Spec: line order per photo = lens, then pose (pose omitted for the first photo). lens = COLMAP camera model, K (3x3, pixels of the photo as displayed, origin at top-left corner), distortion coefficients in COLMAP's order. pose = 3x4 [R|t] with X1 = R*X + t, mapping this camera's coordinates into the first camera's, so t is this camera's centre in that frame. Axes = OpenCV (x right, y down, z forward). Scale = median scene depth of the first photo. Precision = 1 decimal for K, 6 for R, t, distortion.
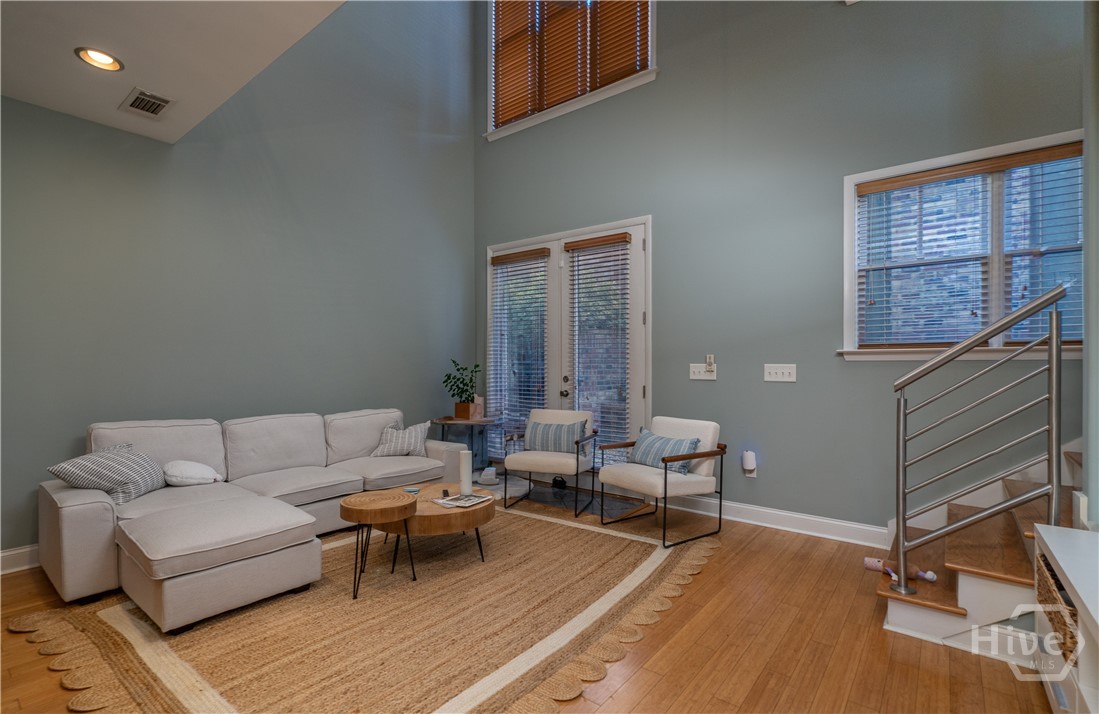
lens RADIAL K [[504.9, 0, 550.7], [0, 504.9, 365.5], [0, 0, 1]] dist [0.000156, 0.000504]
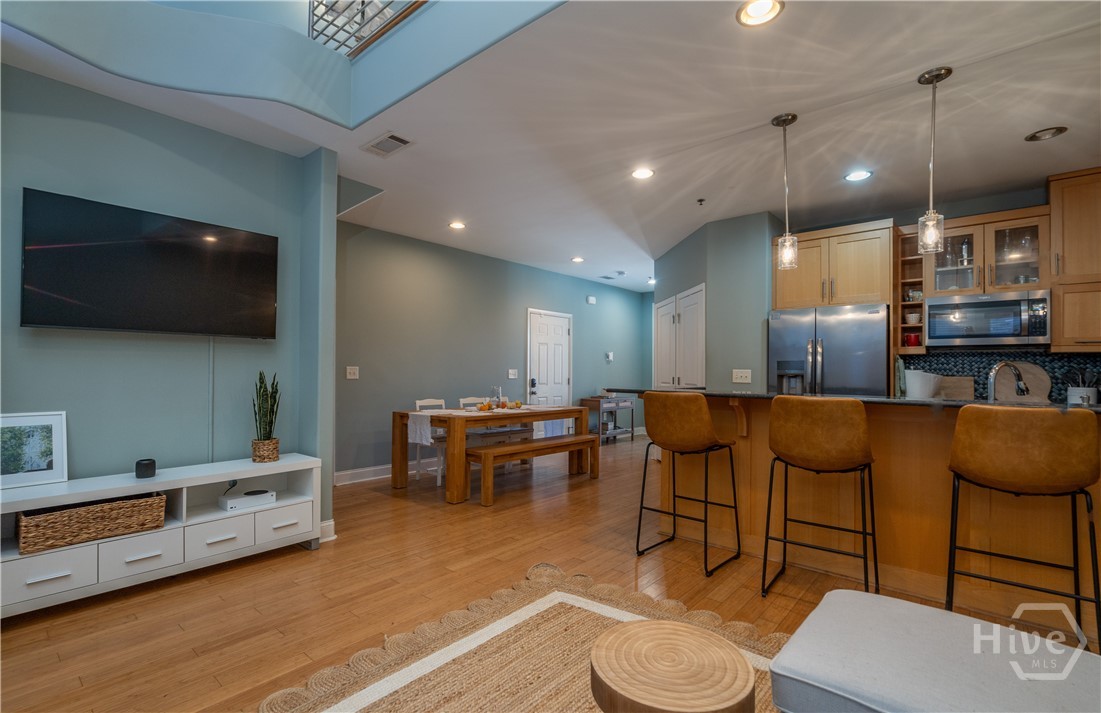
lens RADIAL K [[505.9, 0, 551.7], [0, 505.9, 365.0], [0, 0, 1]] dist [0.000156, 0.000504]
pose [[-0.999477, -0.011643, 0.030176, -0.156813], [-0.011928, 0.999886, -0.009263, -0.000457], [-0.030065, -0.009618, -0.999502, 0.965753]]
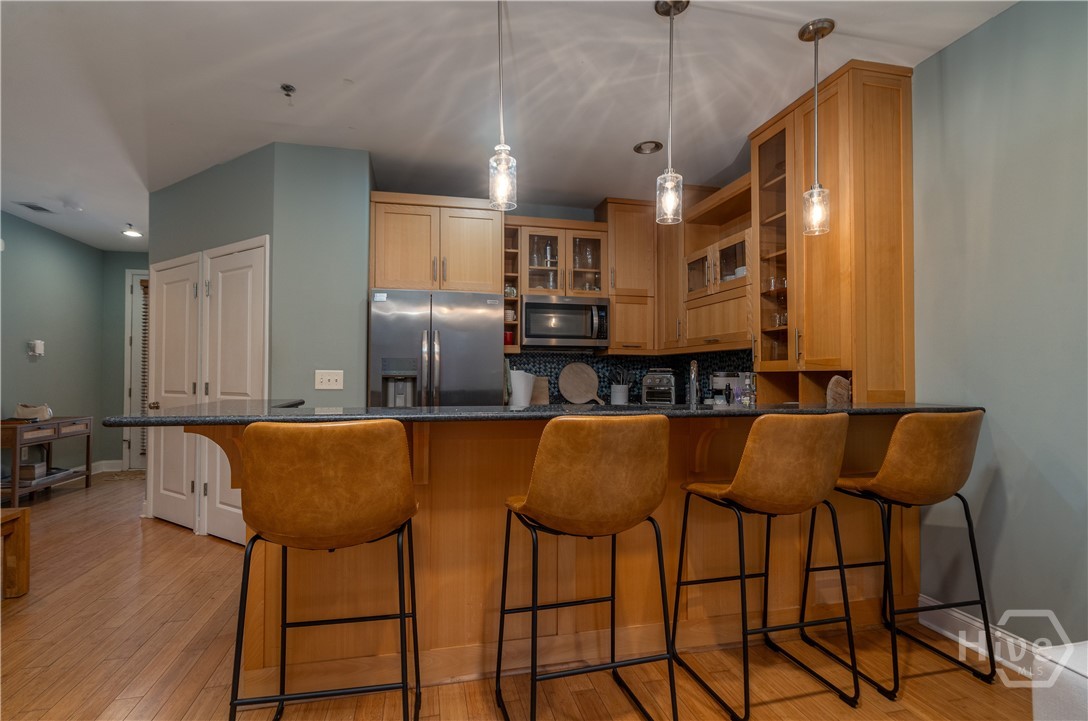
lens RADIAL K [[501.5, 0, 534.1], [0, 501.5, 365.7], [0, 0, 1]] dist [0.001953, 0.000877]
pose [[-0.624487, -0.017535, -0.780839, -0.139929], [-0.005394, 0.999821, -0.018139, -0.000314], [0.781017, -0.007116, -0.624469, 0.531890]]
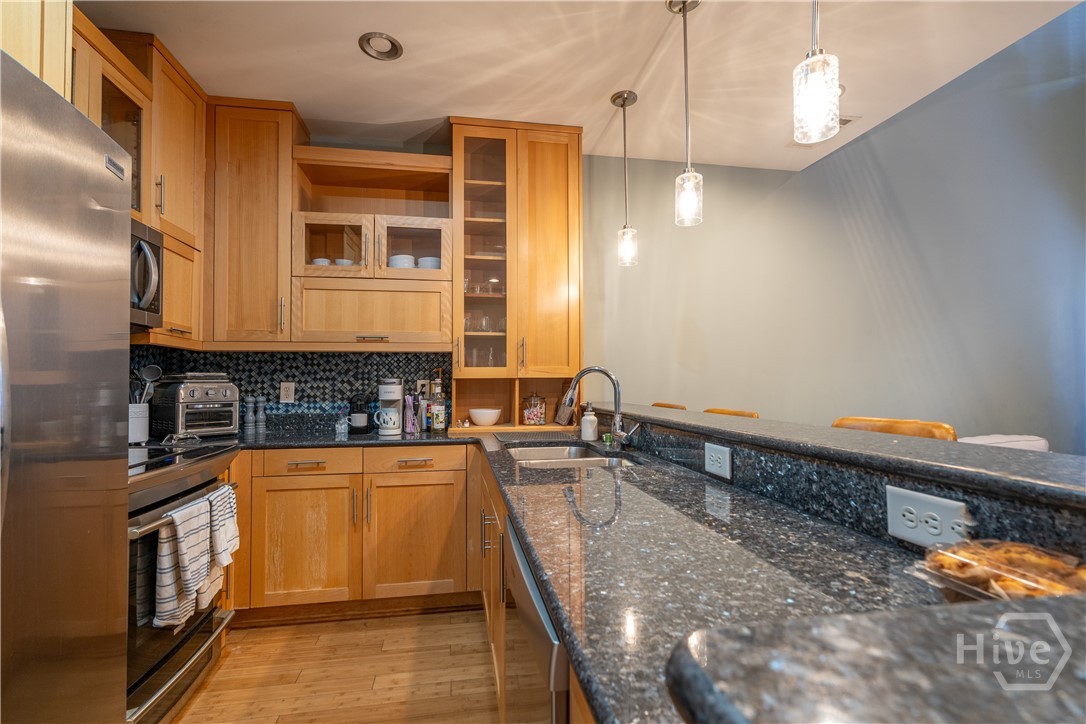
lens RADIAL K [[500.6, 0, 533.1], [0, 500.6, 367.2], [0, 0, 1]] dist [0.001953, 0.000877]
pose [[0.741827, -0.026542, -0.670066, -0.400701], [0.004804, 0.999401, -0.034269, 0.001728], [0.670574, 0.022203, 0.741510, -0.120222]]
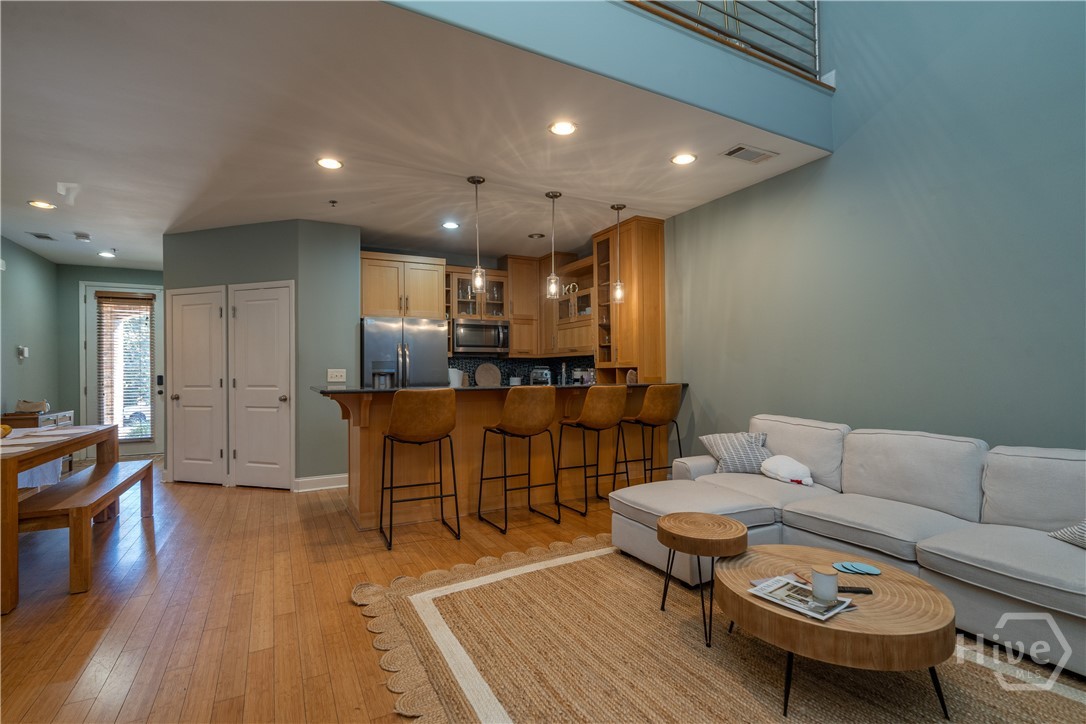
lens RADIAL K [[494.1, 0, 536.1], [0, 494.1, 368.1], [0, 0, 1]] dist [-0.006667, 0.006677]
pose [[-0.400945, -0.005783, -0.916084, 0.354236], [0.004443, 0.999956, -0.008257, 0.003613], [0.916092, -0.007381, -0.400901, 0.709326]]
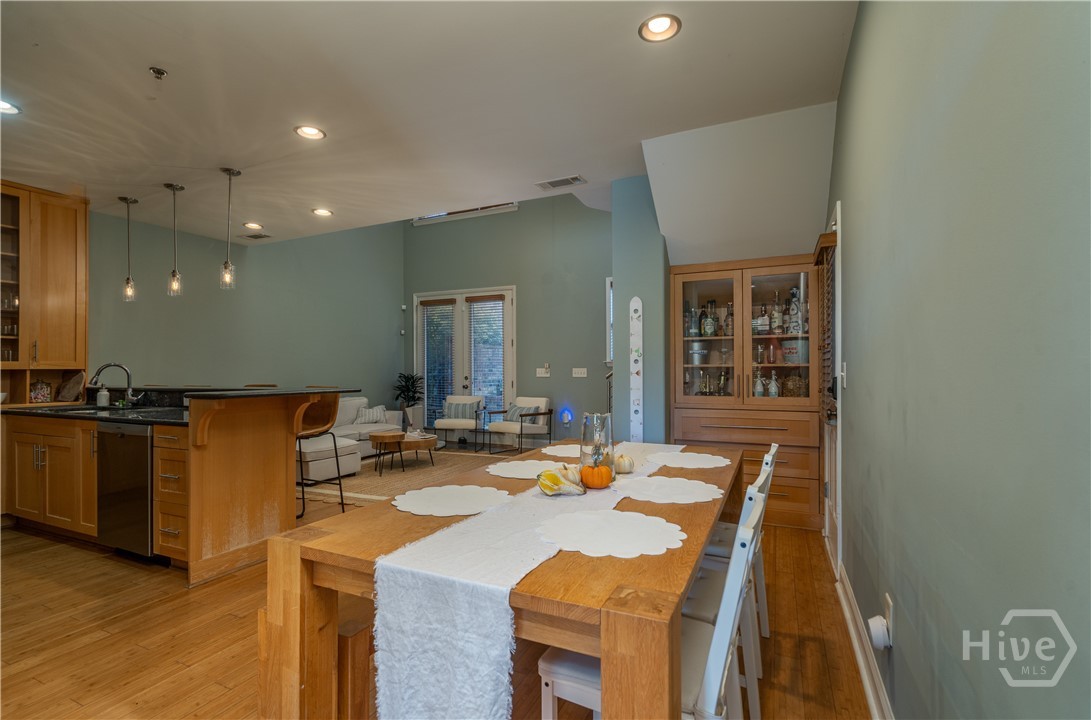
lens RADIAL K [[503.2, 0, 546.0], [0, 503.2, 369.0], [0, 0, 1]] dist [-0.019166, -0.000182]
pose [[0.972677, -0.006133, 0.232083, -0.118291], [0.006204, 0.999981, 0.000425, -0.001643], [-0.232081, 0.001027, 0.972696, -0.801060]]
